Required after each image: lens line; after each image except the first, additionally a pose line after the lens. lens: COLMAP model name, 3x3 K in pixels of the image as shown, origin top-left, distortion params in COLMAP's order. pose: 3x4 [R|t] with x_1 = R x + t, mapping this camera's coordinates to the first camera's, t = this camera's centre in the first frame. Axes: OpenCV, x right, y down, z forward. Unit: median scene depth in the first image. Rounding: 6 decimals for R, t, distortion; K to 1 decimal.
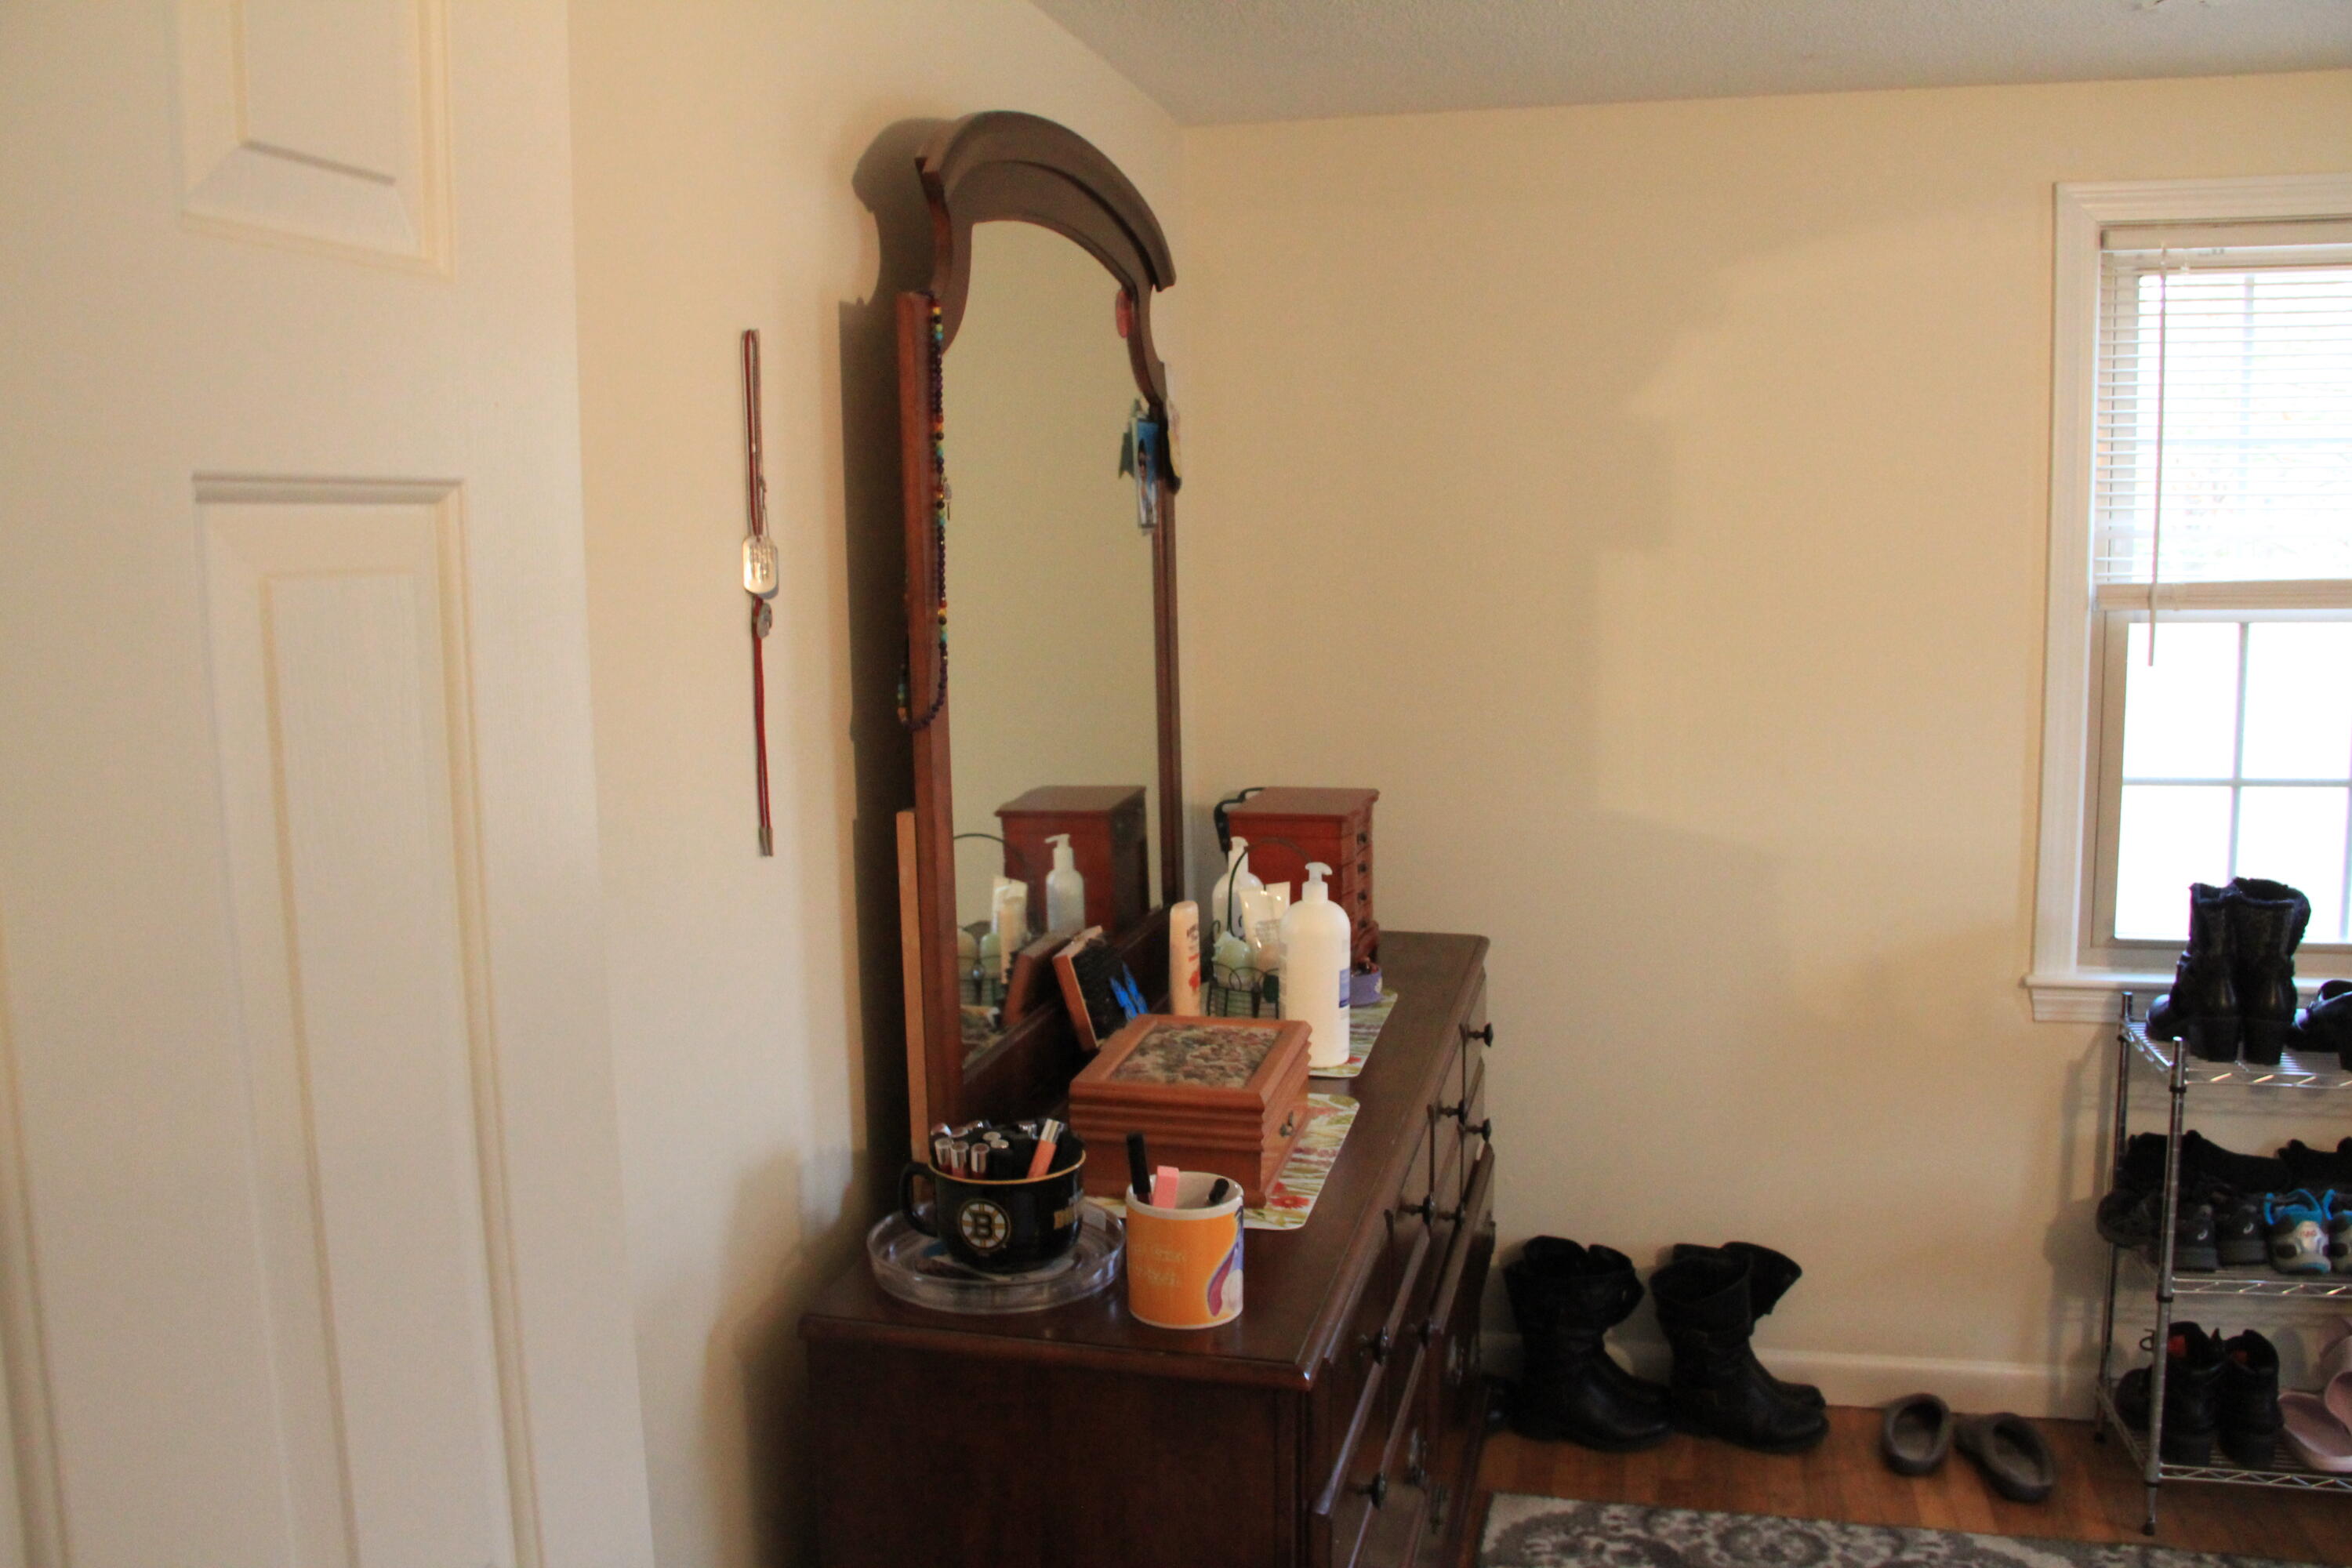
lens RADIAL K [[1954.0, 0, 1178.9], [0, 1954.0, 793.0], [0, 0, 1]] dist [-0.178543, 0.146917]
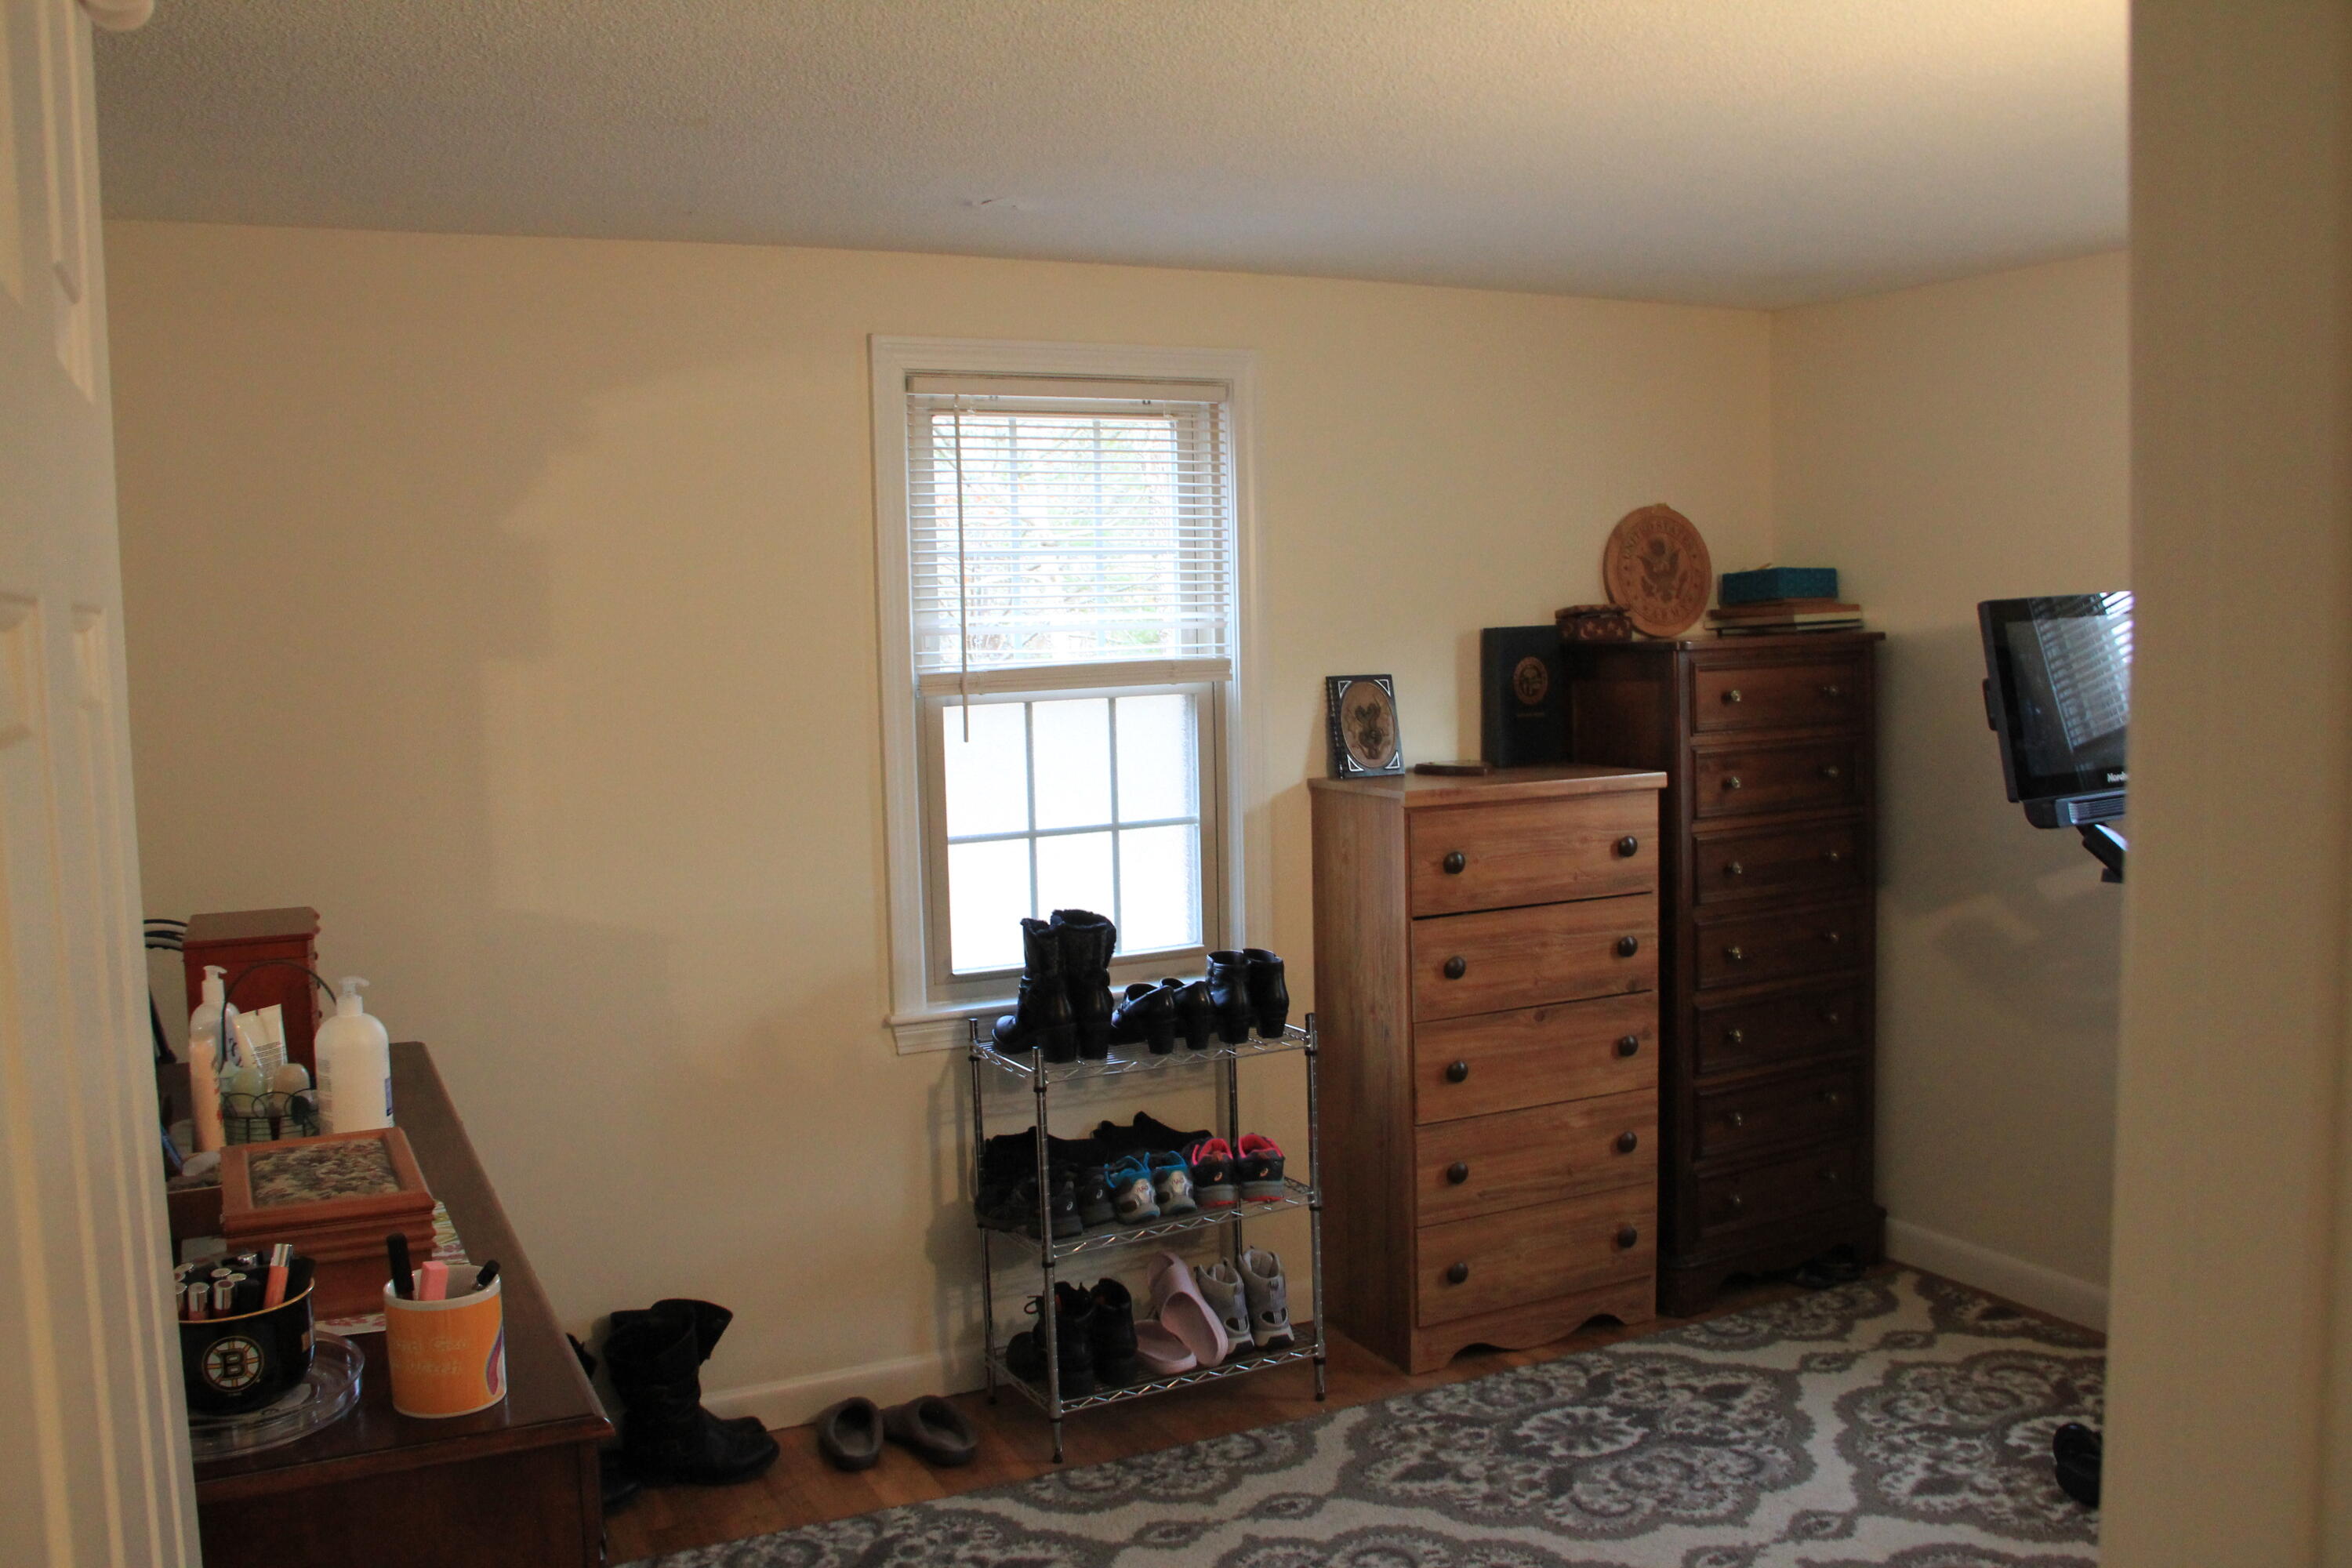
lens RADIAL K [[1954.0, 0, 1178.9], [0, 1954.0, 793.0], [0, 0, 1]] dist [-0.178543, 0.146917]
pose [[0.760418, -0.060563, 0.646604, -0.181419], [0.095522, 0.995244, -0.019118, 0.001048], [-0.642371, 0.076303, 0.762586, -0.022019]]
